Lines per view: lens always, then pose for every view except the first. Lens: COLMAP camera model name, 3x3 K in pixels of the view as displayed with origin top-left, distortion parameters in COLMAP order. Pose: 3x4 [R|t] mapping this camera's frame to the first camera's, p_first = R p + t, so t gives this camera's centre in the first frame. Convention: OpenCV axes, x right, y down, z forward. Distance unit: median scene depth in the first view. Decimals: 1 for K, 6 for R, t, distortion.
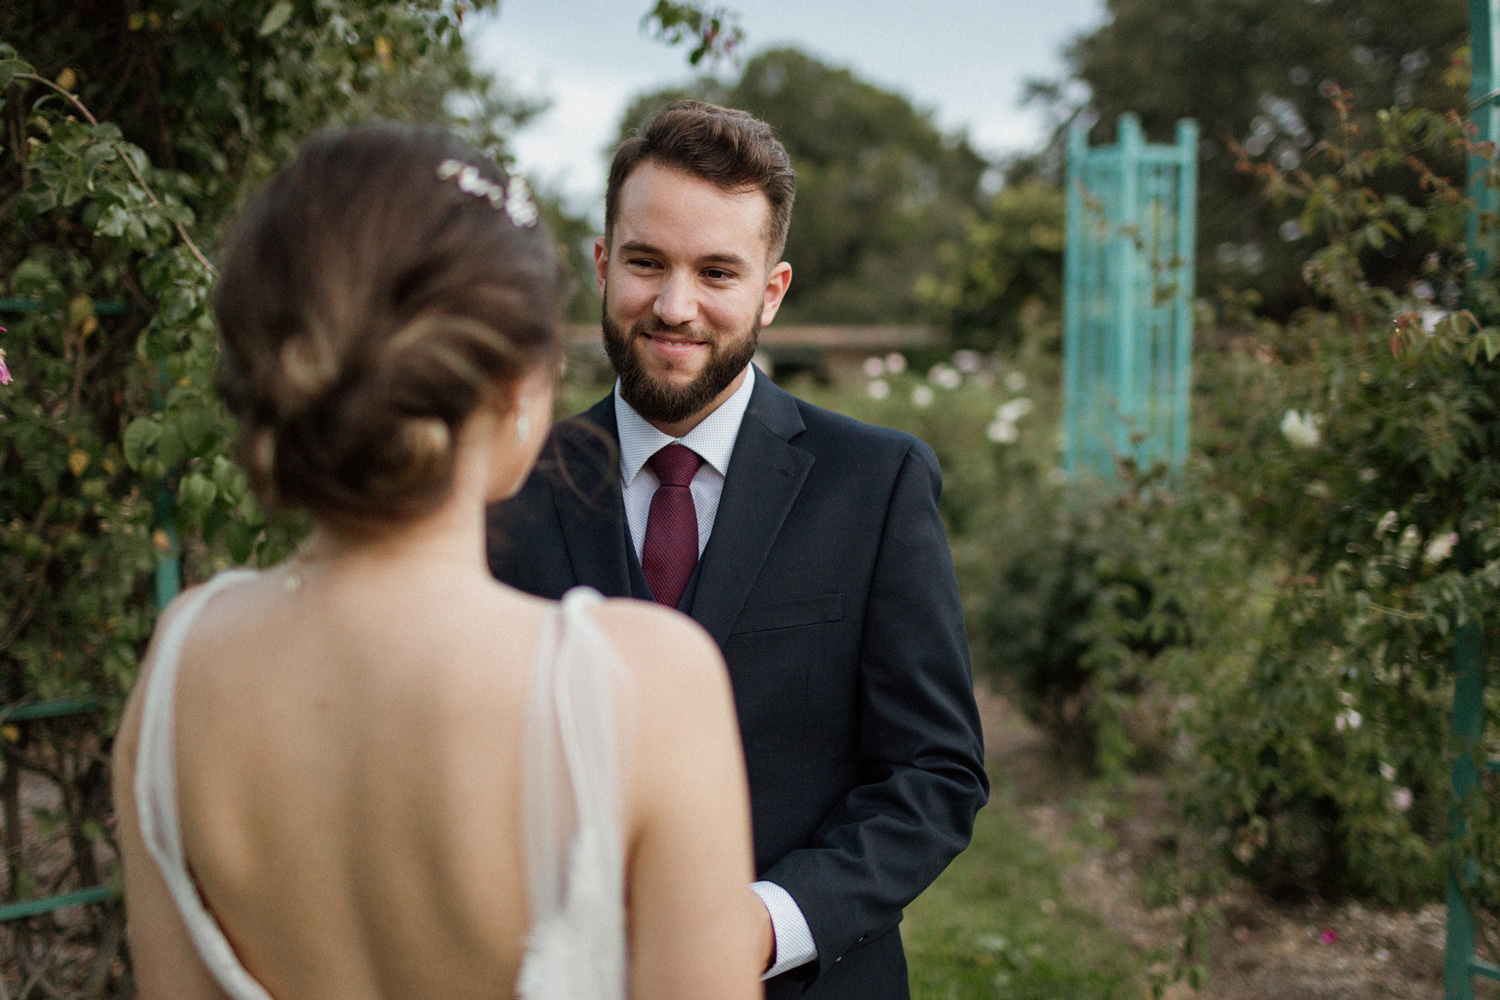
lens RADIAL K [[1546.8, 0, 753.5], [0, 1546.8, 495.7], [0, 0, 1]] dist [-0.006217, -0.008328]
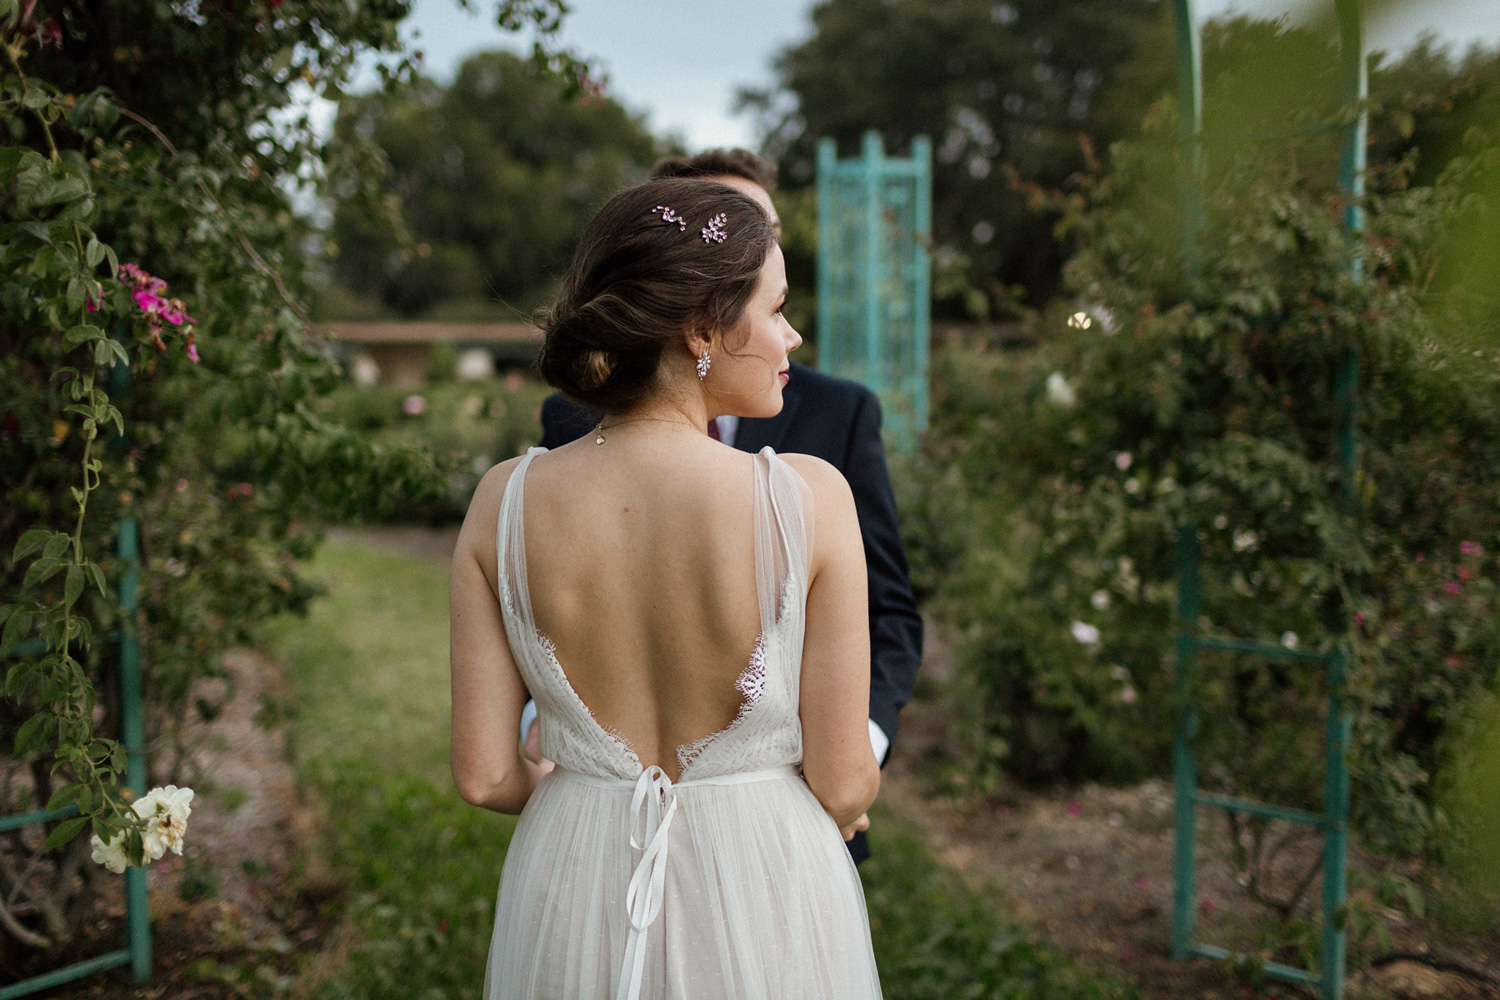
lens RADIAL K [[1546.8, 0, 753.5], [0, 1546.8, 495.7], [0, 0, 1]] dist [-0.006217, -0.008328]
pose [[0.981775, -0.022925, 0.188661, -0.105013], [0.022932, 0.999735, 0.002146, 0.024936], [-0.188660, 0.002220, 0.982040, -0.166246]]
